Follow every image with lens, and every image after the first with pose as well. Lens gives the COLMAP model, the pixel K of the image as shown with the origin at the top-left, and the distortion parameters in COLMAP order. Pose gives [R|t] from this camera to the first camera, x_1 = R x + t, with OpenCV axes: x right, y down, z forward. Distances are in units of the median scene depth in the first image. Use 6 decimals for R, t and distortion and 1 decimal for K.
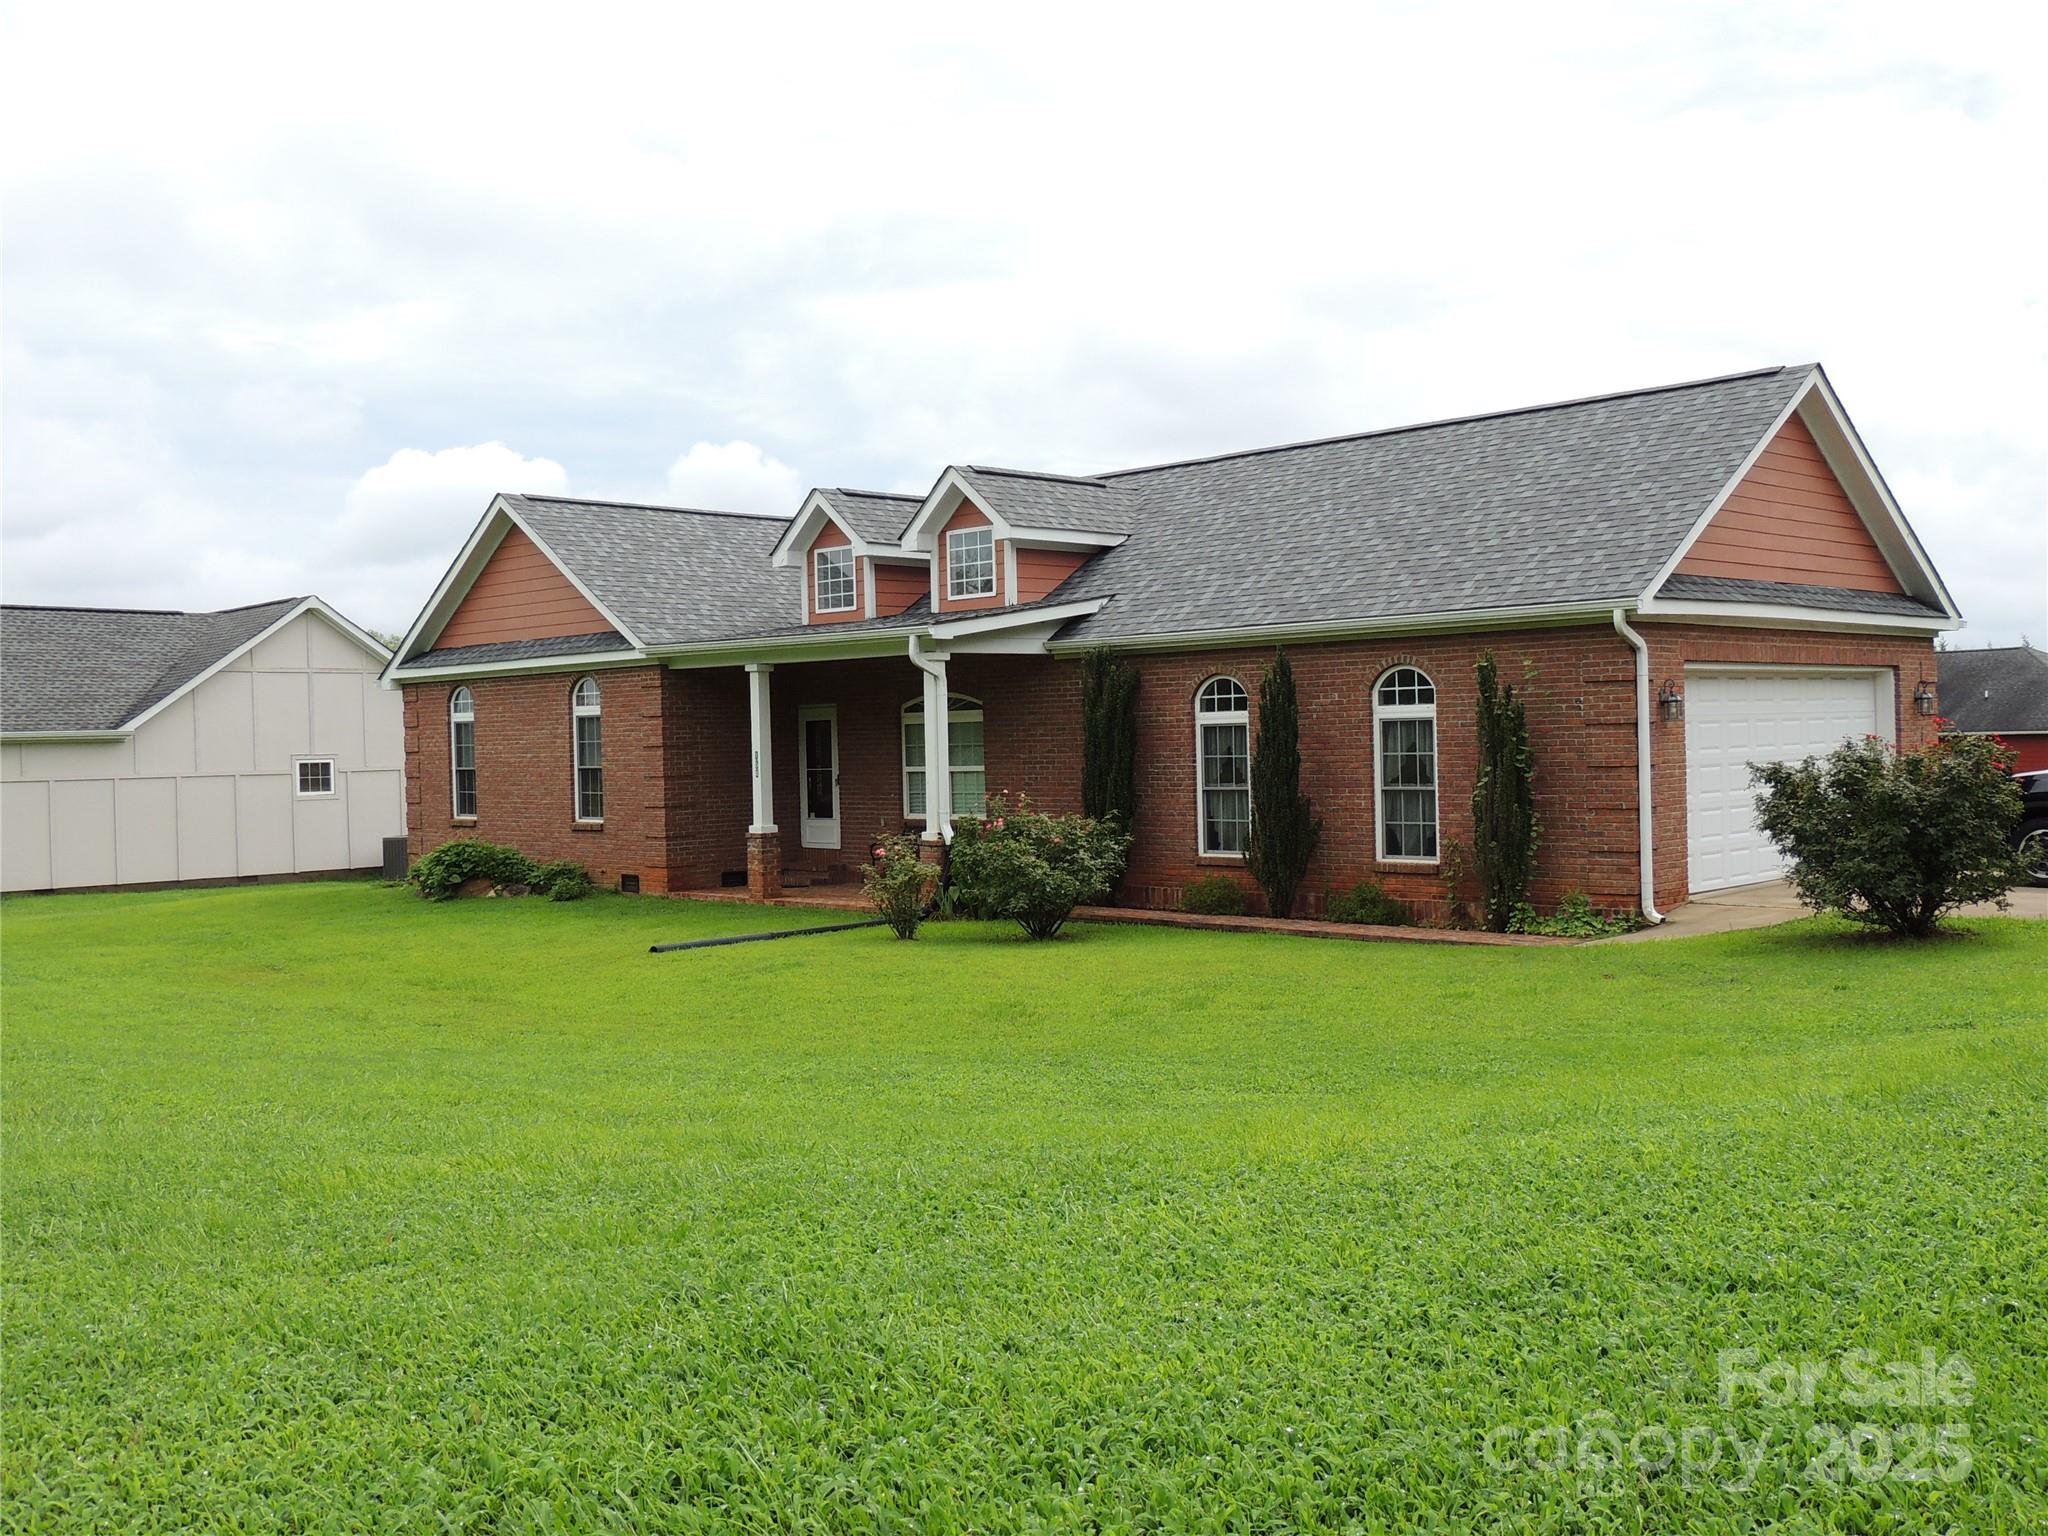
lens RADIAL K [[1991.7, 0, 1024.0], [0, 1991.7, 768.0], [0, 0, 1]] dist [-0.032334, -0.005606]
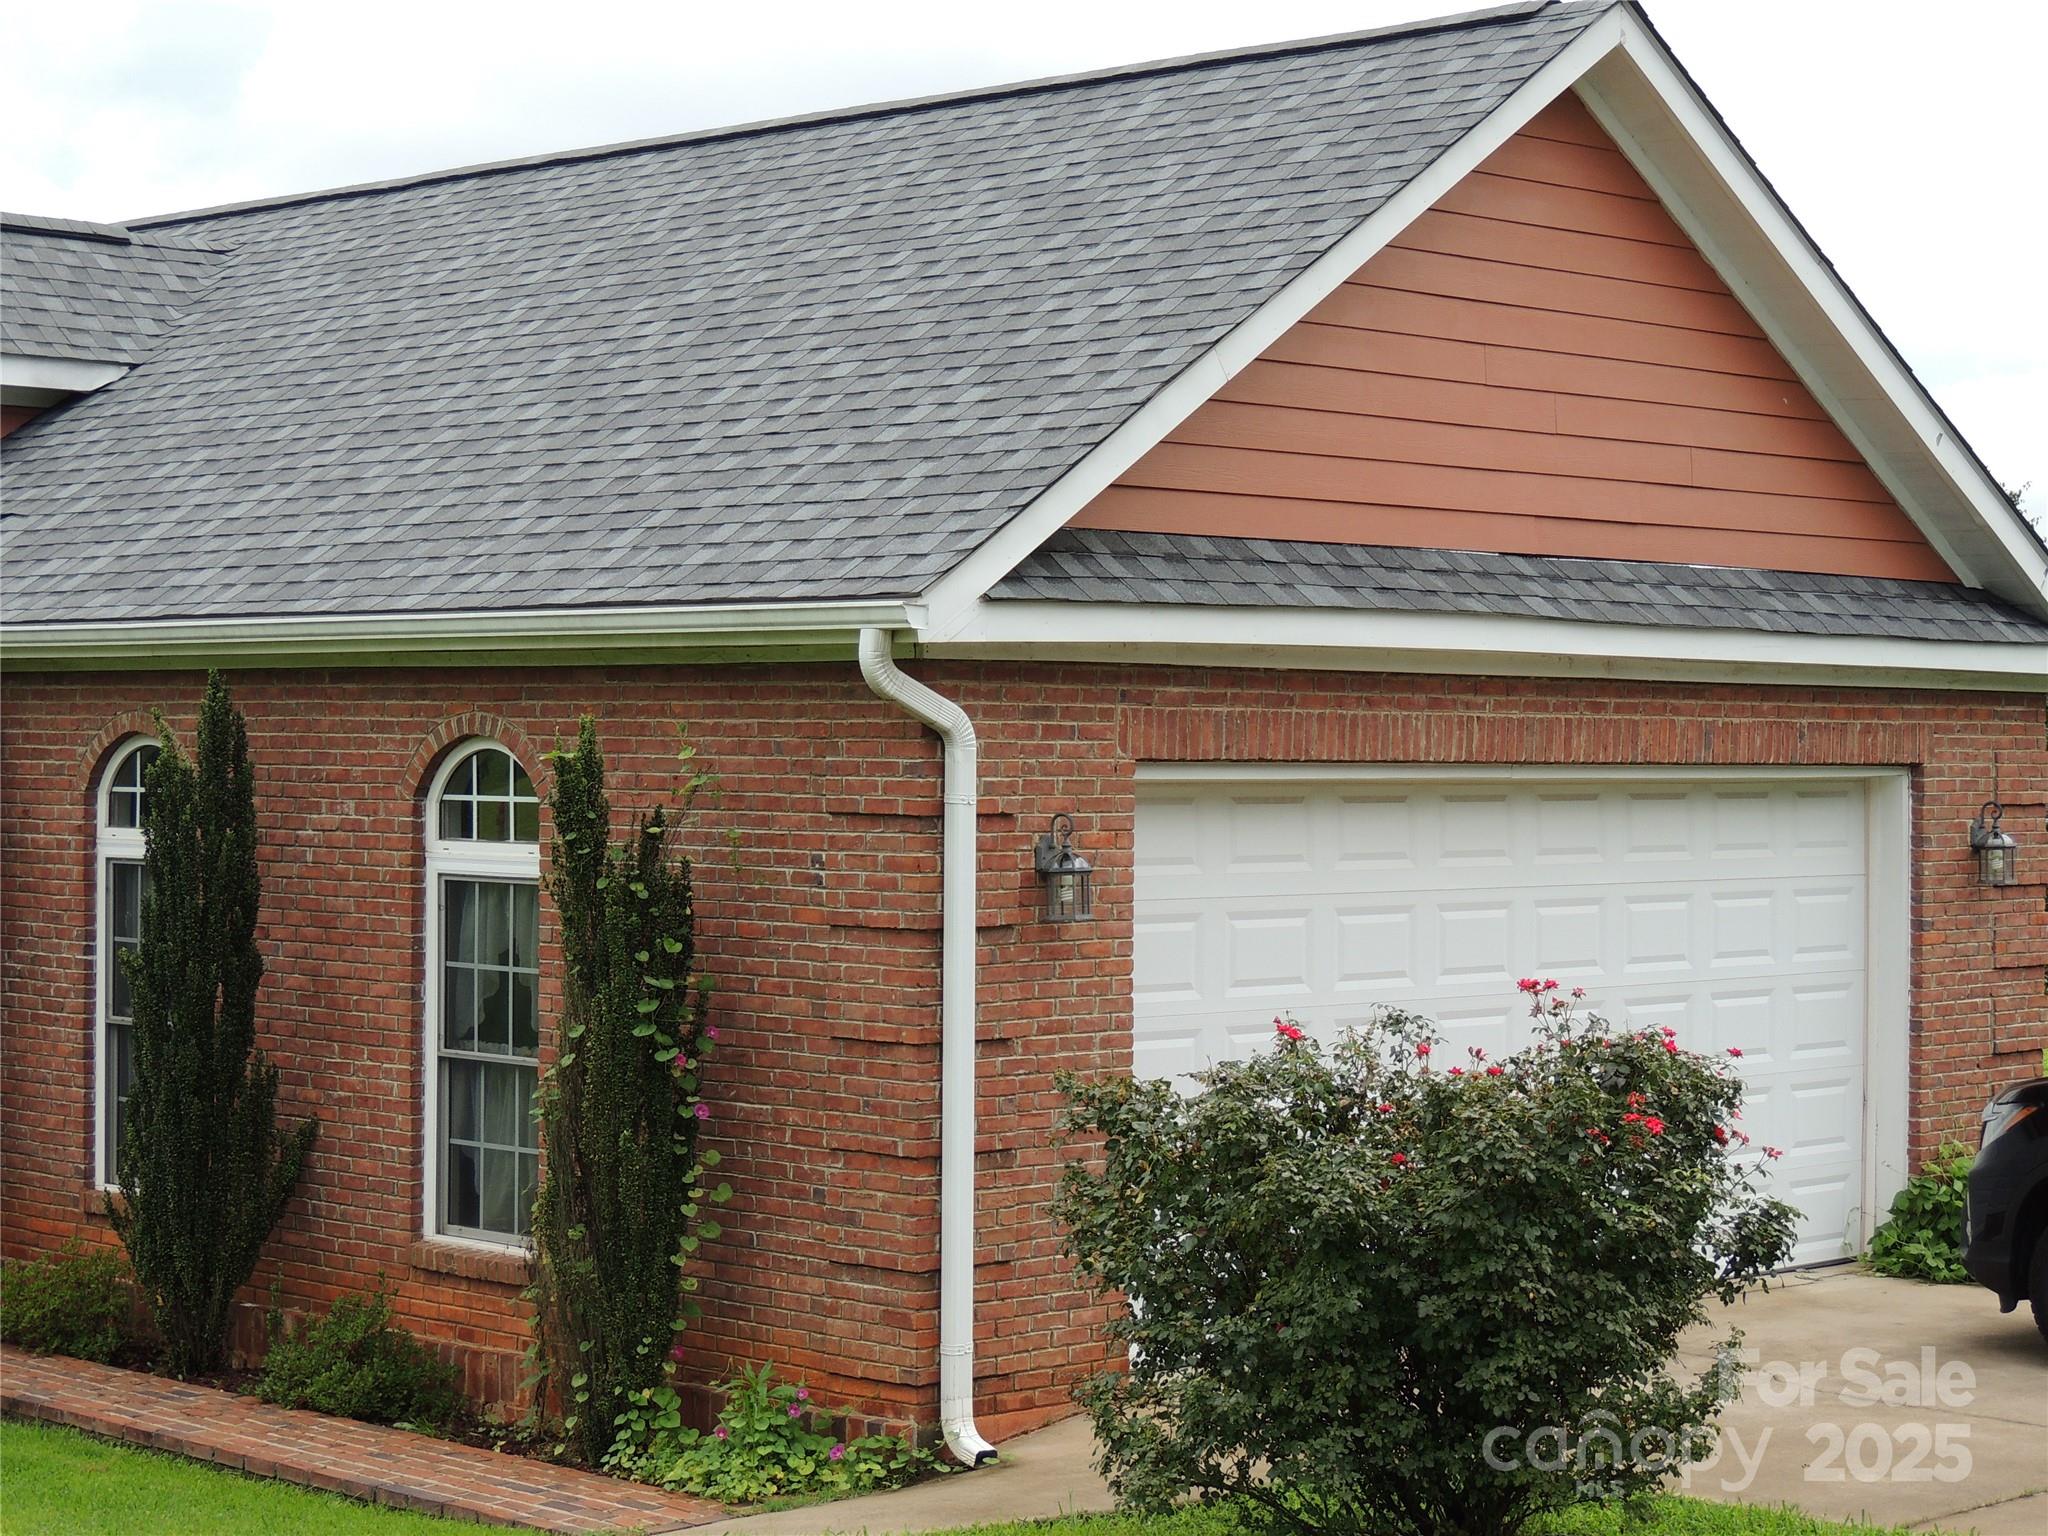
lens RADIAL K [[4162.6, 0, 1024.0], [0, 4162.6, 768.0], [0, 0, 1]] dist [-0.089252, -0.185144]
pose [[0.999372, 0.034260, 0.009015, 0.272283], [-0.034194, 0.999388, -0.007378, -0.041283], [-0.009262, 0.007065, 0.999932, 0.182371]]
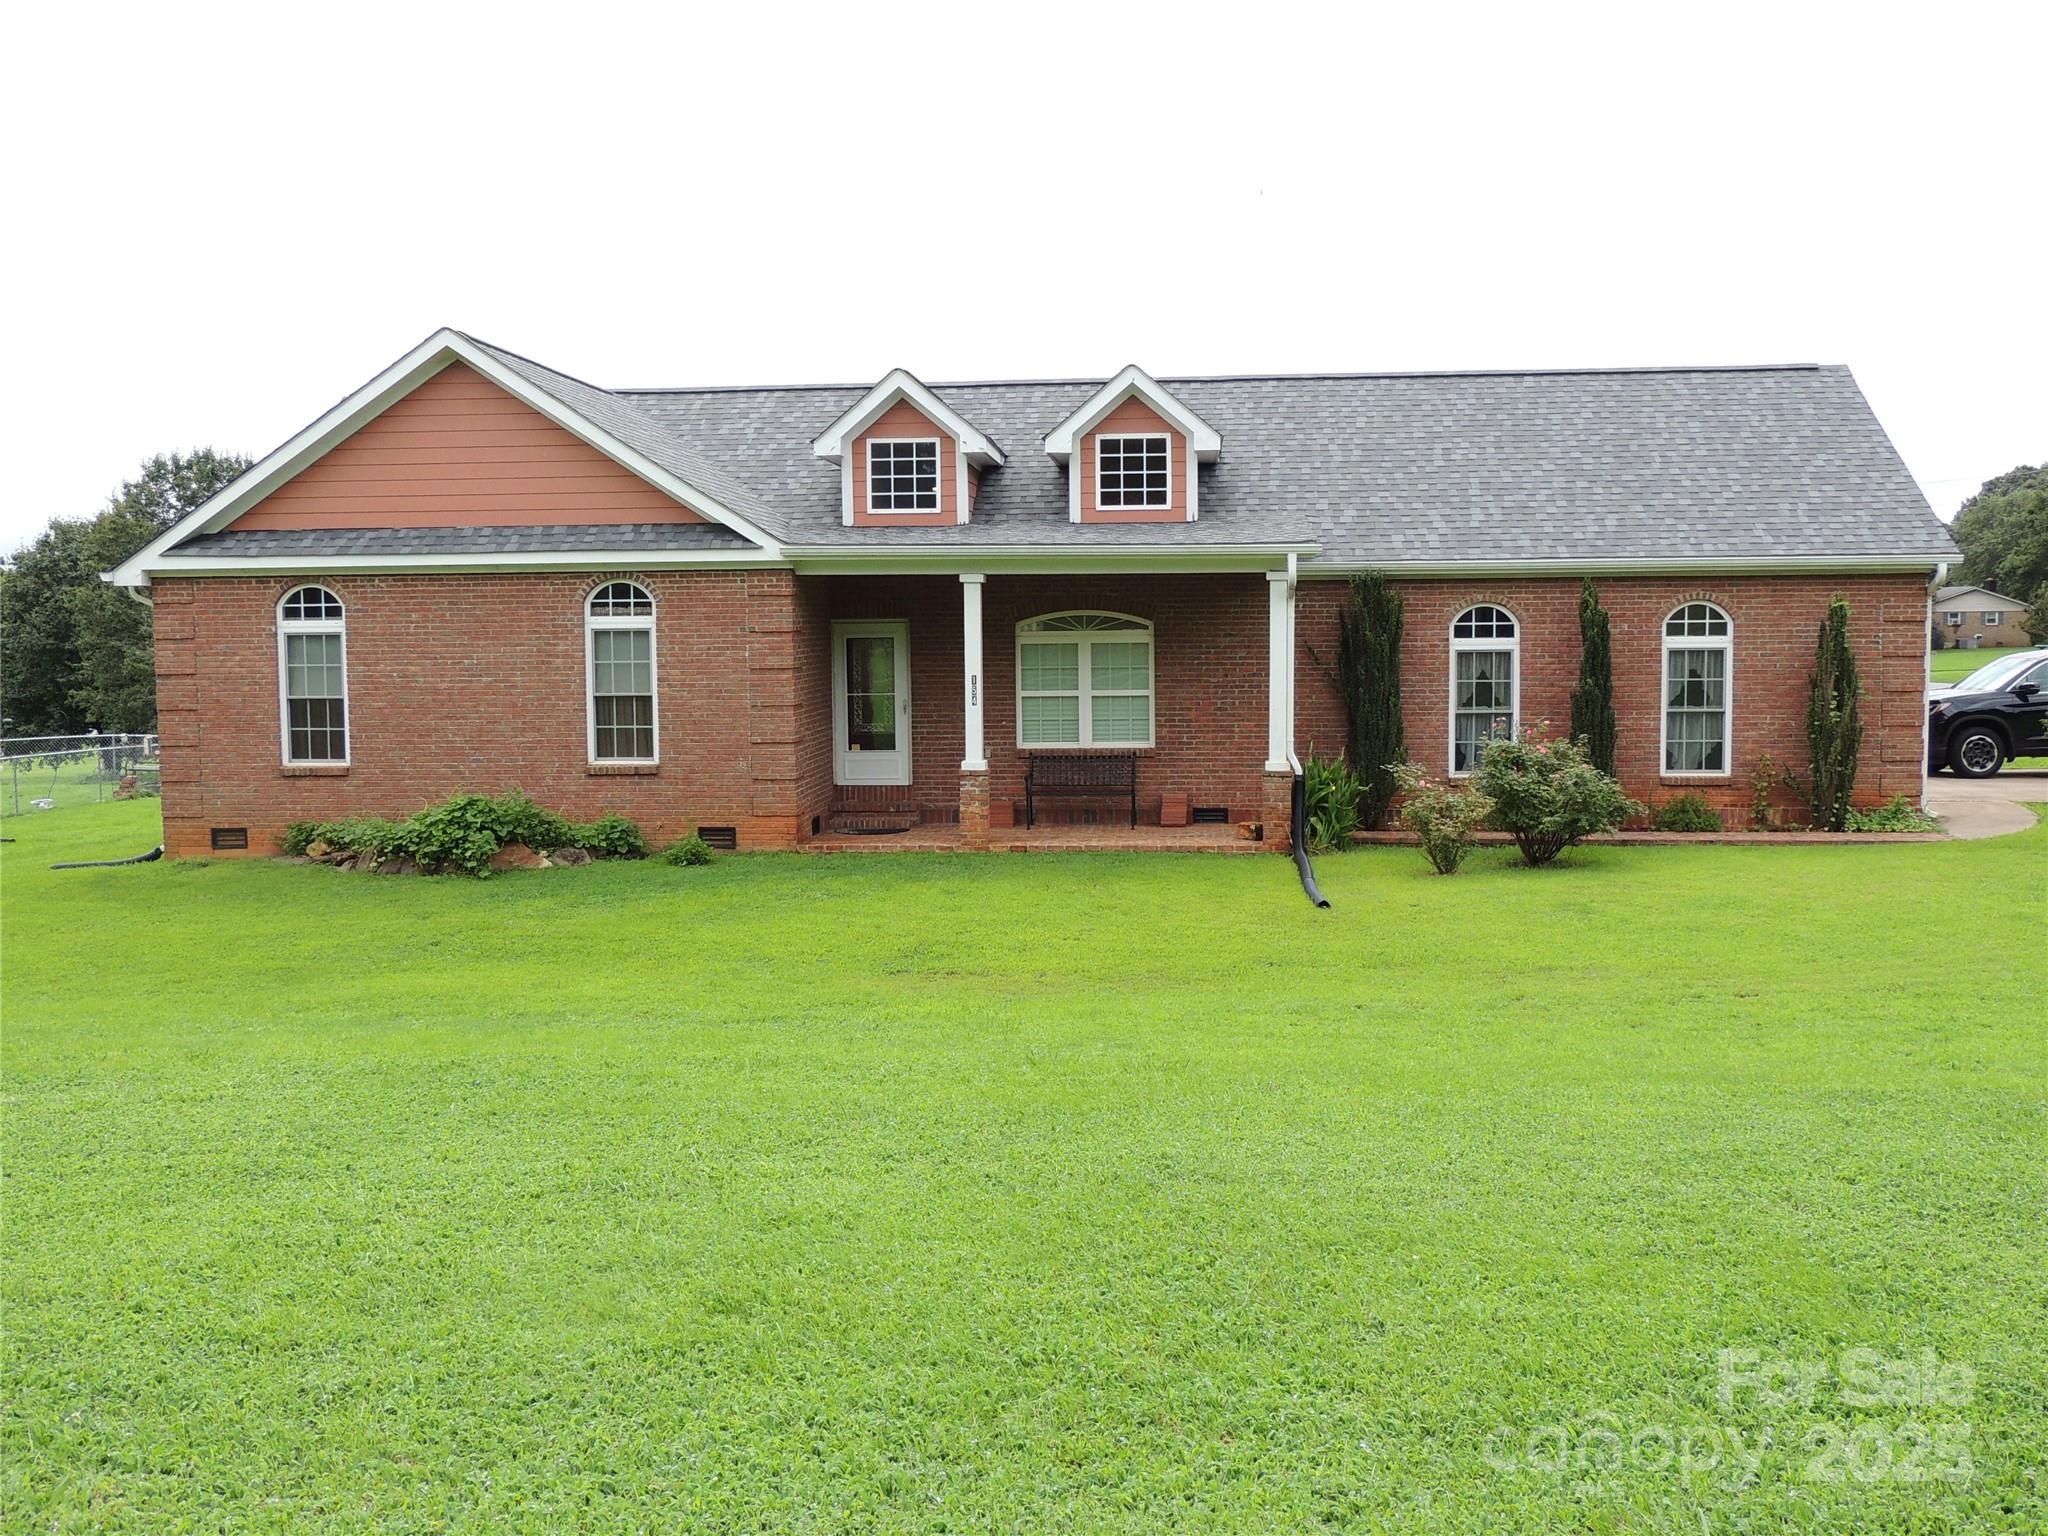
lens RADIAL K [[1991.7, 0, 1024.0], [0, 1991.7, 768.0], [0, 0, 1]] dist [-0.032334, -0.005606]
pose [[0.747711, -0.032680, 0.663220, -0.793481], [0.001614, 0.998875, 0.047400, -0.010433], [-0.664022, -0.034371, 0.746922, 0.389910]]
